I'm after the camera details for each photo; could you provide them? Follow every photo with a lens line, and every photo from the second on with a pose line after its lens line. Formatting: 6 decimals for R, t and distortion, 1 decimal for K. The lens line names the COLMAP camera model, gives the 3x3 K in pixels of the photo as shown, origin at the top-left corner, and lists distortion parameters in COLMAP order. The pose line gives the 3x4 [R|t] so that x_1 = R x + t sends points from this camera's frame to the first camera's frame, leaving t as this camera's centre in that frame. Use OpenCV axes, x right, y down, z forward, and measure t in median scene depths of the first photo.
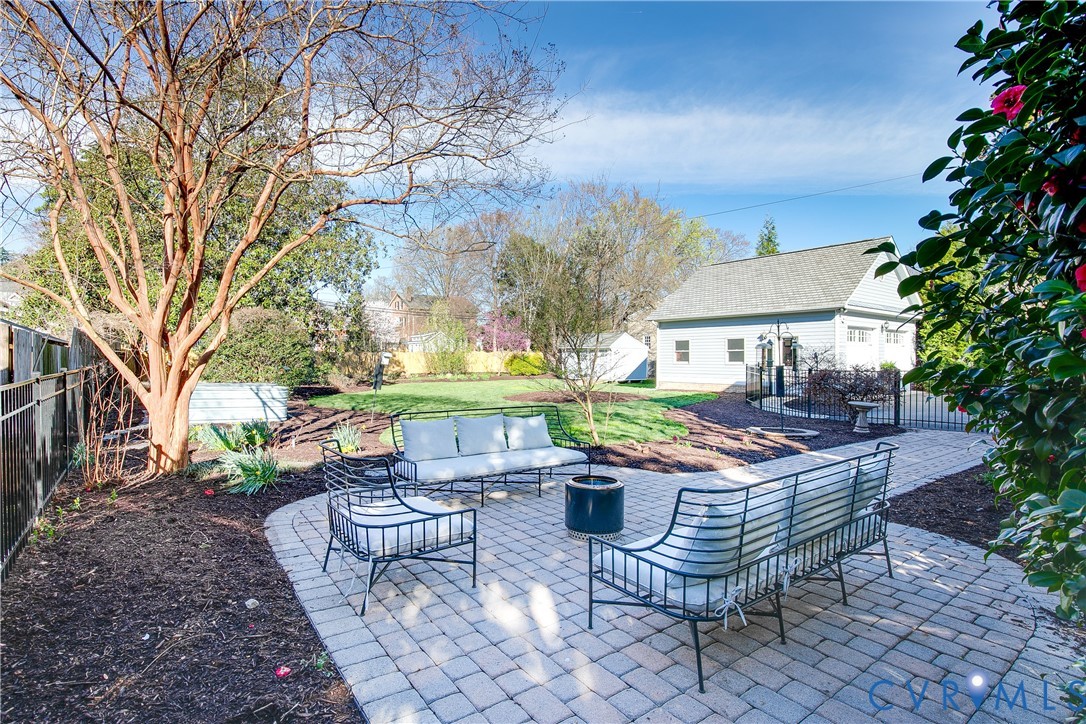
lens RADIAL K [[509.3, 0, 521.6], [0, 509.3, 364.4], [0, 0, 1]] dist [-0.025037, -0.000231]
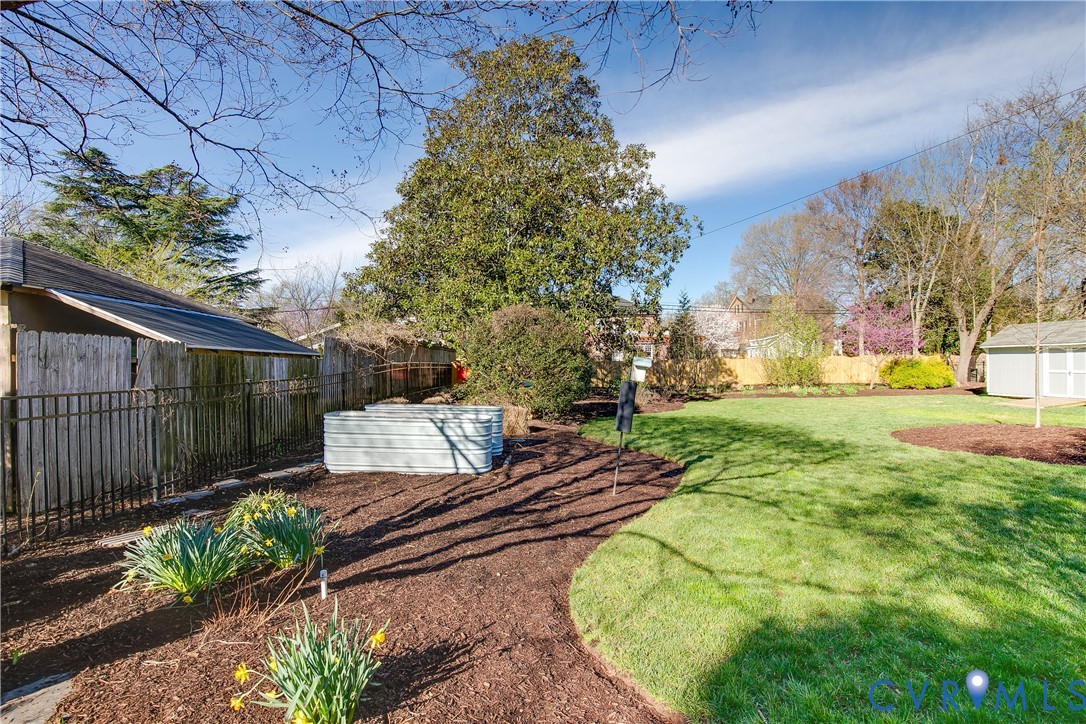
lens RADIAL K [[509.3, 0, 545.7], [0, 509.3, 363.8], [0, 0, 1]] dist [-0.025037, -0.000231]
pose [[0.821703, -0.013210, -0.569763, -0.016175], [0.004035, 0.999841, -0.017362, -0.002664], [0.569901, 0.011968, 0.821626, 0.149651]]
